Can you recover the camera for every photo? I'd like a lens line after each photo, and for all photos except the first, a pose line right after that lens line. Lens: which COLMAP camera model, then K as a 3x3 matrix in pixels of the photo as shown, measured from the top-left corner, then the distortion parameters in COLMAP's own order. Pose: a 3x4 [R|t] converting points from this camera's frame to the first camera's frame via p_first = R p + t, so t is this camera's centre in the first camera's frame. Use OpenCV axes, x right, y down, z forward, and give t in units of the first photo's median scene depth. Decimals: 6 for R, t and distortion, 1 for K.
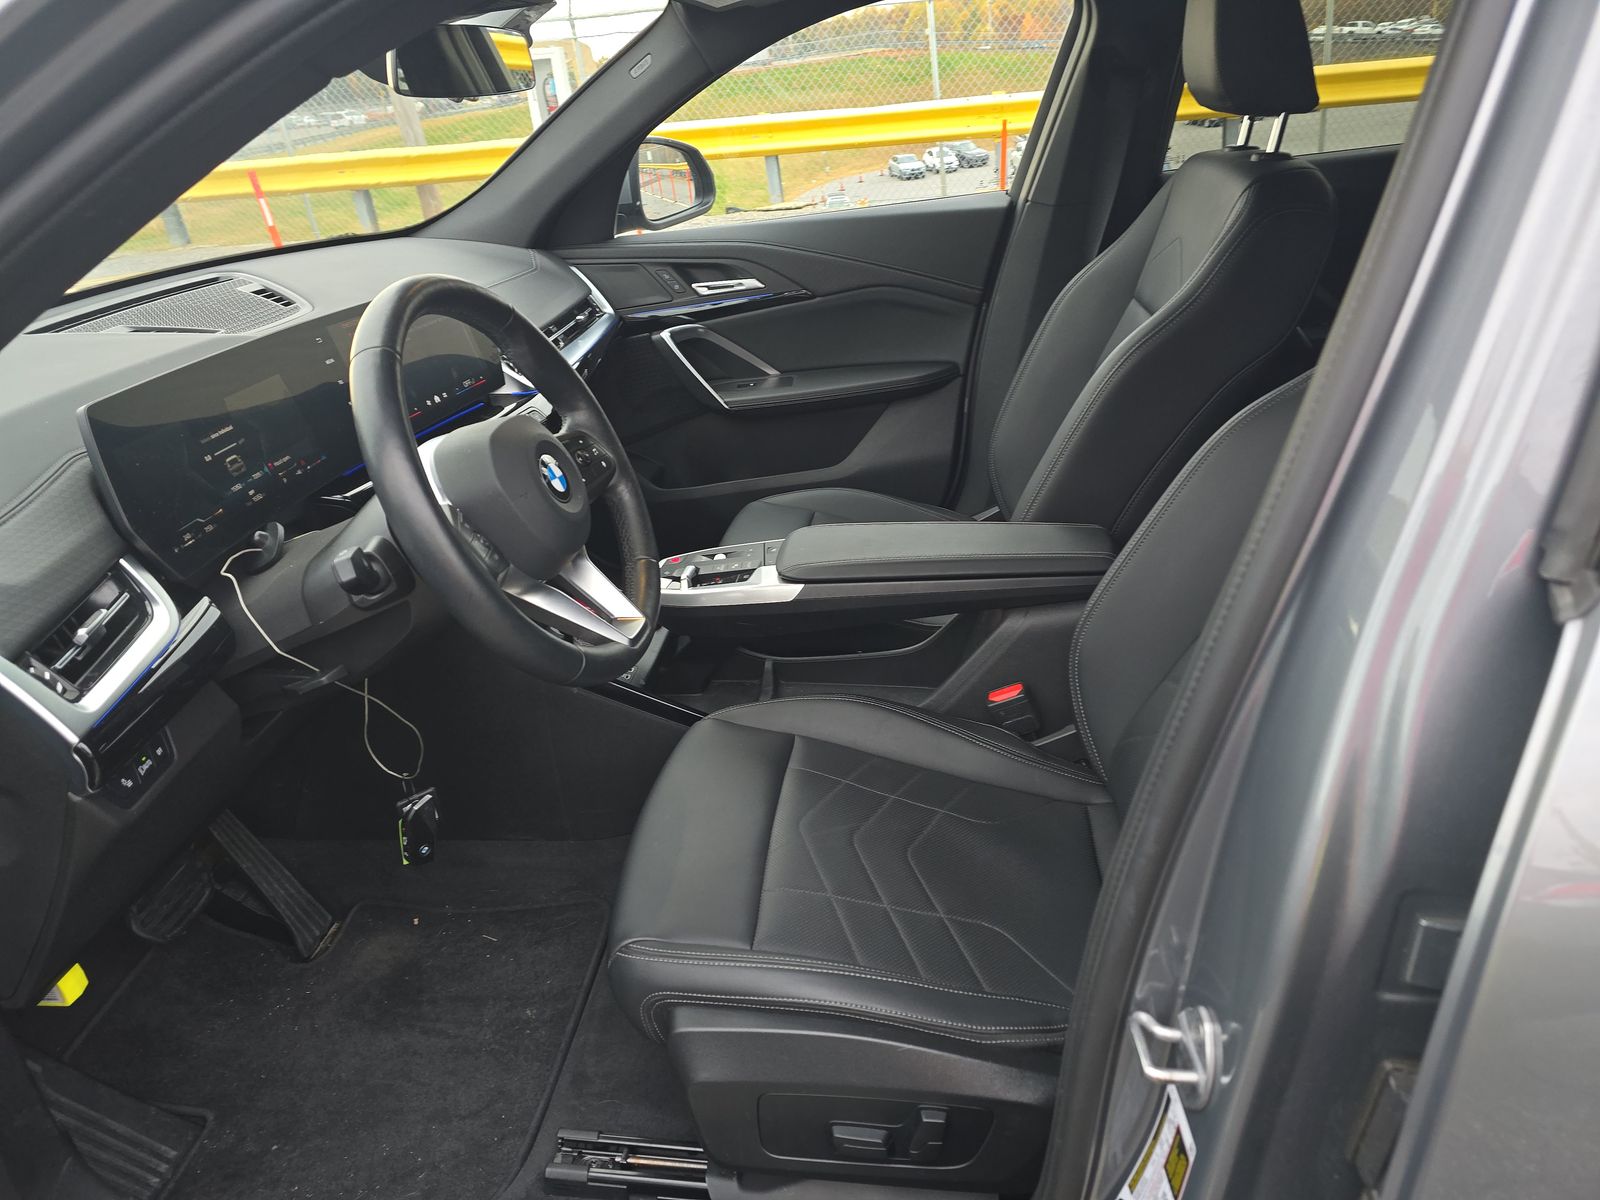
lens RADIAL K [[1103.1, 0, 794.9], [0, 1103.1, 601.0], [0, 0, 1]] dist [0.025439, -0.016875]
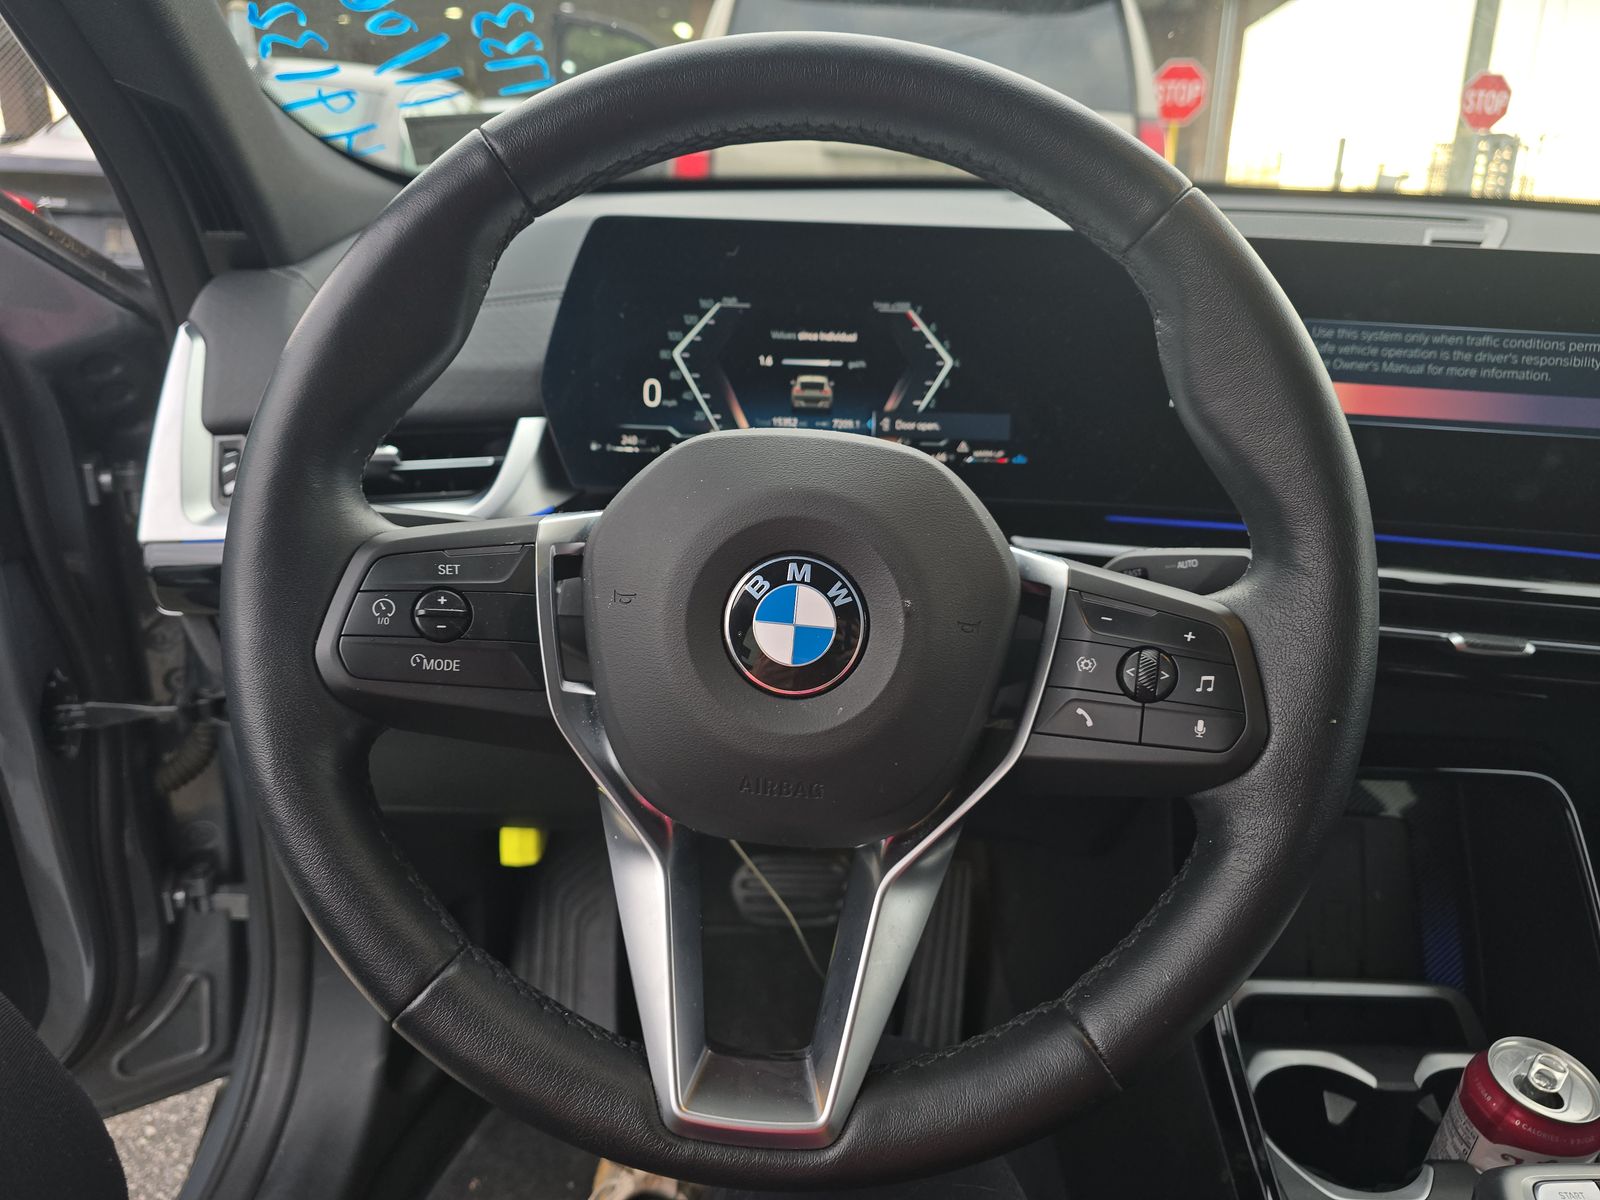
lens RADIAL K [[1103.1, 0, 798.4], [0, 1103.1, 606.7], [0, 0, 1]] dist [0.025439, -0.016875]
pose [[0.118693, 0.432320, -0.893874, 0.051950], [-0.460644, 0.821473, 0.336137, -0.119003], [0.879613, 0.371861, 0.296649, 0.446431]]
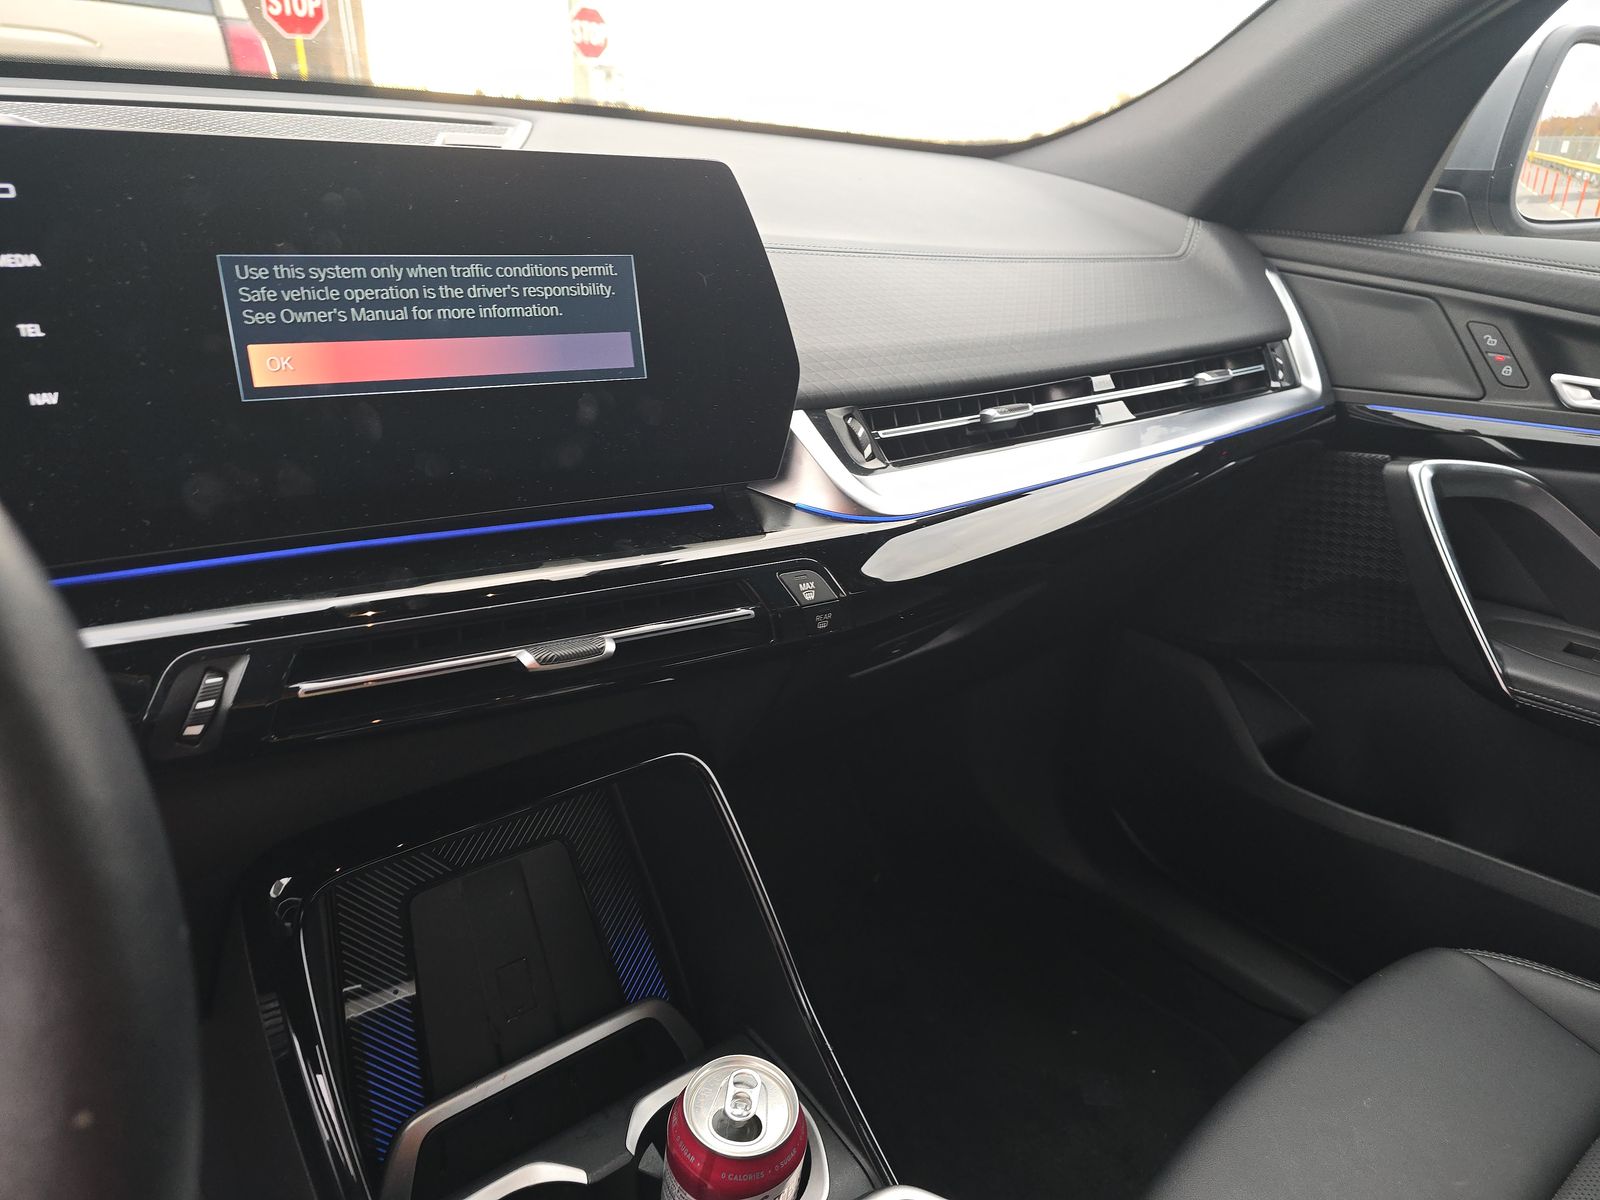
lens RADIAL K [[1103.1, 0, 794.1], [0, 1103.1, 582.0], [0, 0, 1]] dist [0.025439, -0.016875]
pose [[0.706976, 0.362094, -0.607514, -0.016035], [-0.388610, 0.916587, 0.094076, -0.151273], [0.590904, 0.169576, 0.788718, 0.542307]]
